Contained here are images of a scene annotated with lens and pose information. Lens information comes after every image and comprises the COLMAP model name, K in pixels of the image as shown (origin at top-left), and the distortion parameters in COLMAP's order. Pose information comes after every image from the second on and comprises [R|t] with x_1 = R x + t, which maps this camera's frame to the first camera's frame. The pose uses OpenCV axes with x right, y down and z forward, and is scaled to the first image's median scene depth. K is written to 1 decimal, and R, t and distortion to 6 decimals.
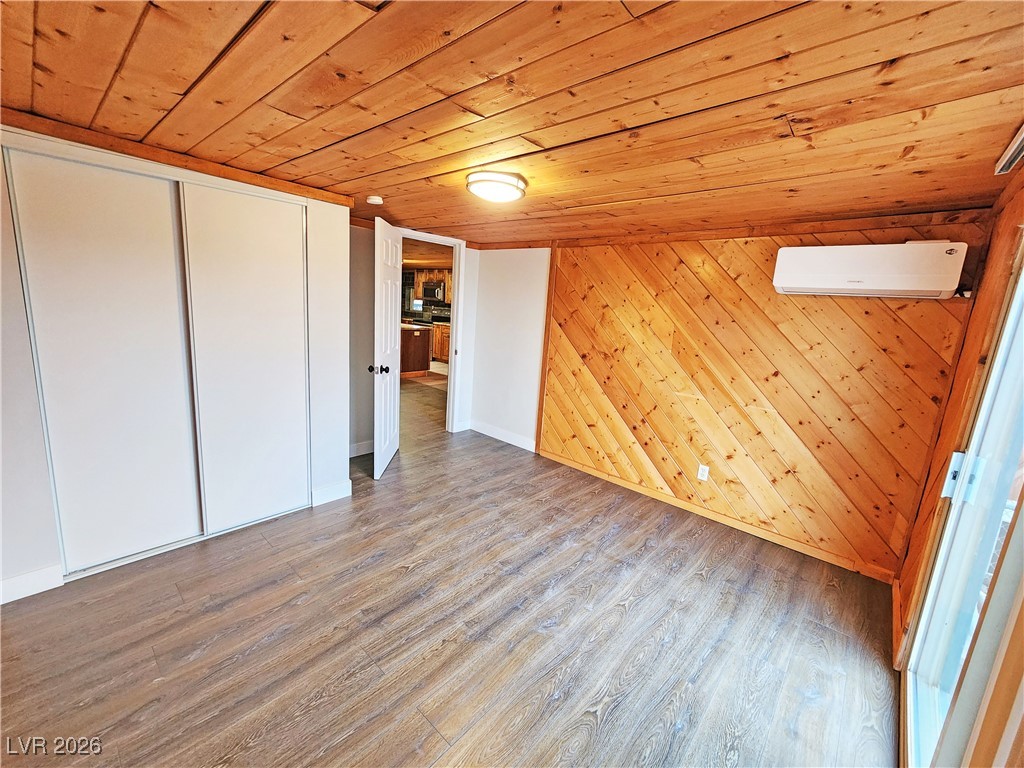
lens RADIAL K [[421.3, 0, 509.7], [0, 421.3, 379.9], [0, 0, 1]] dist [0.000301, -0.000582]
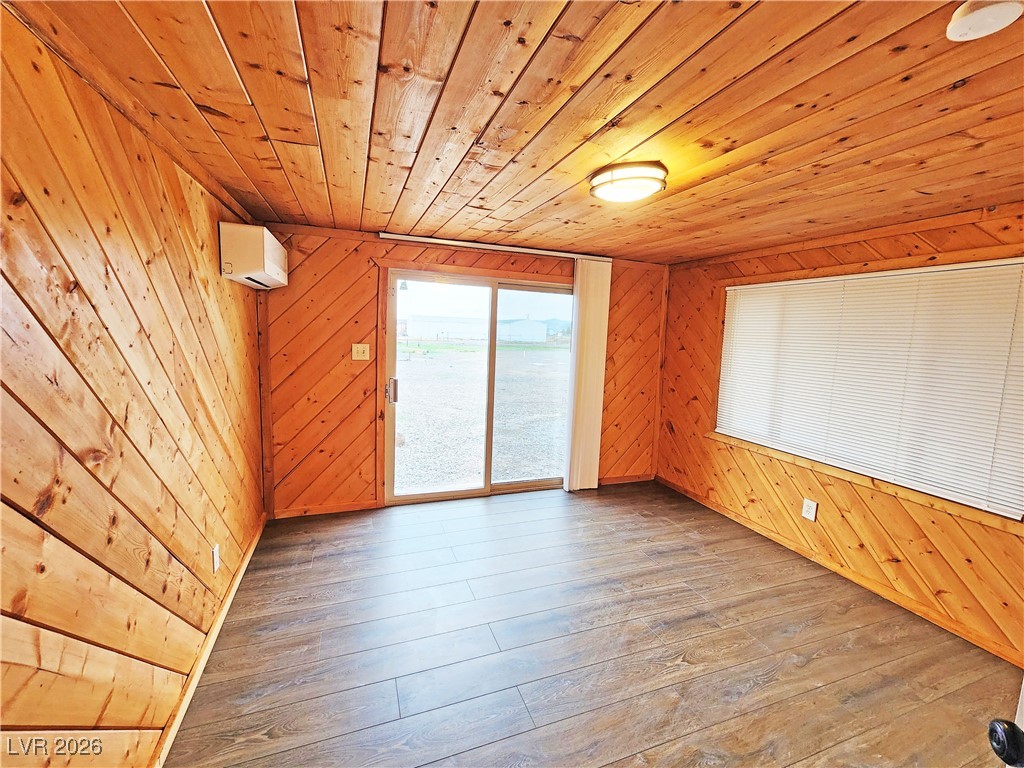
lens RADIAL K [[421.3, 0, 509.0], [0, 421.3, 375.3], [0, 0, 1]] dist [0.000301, -0.000582]
pose [[-0.879855, -0.147749, 0.451693, -0.280508], [-0.008199, 0.955023, 0.296417, -0.382982], [-0.475172, 0.257101, -0.841493, 2.069295]]
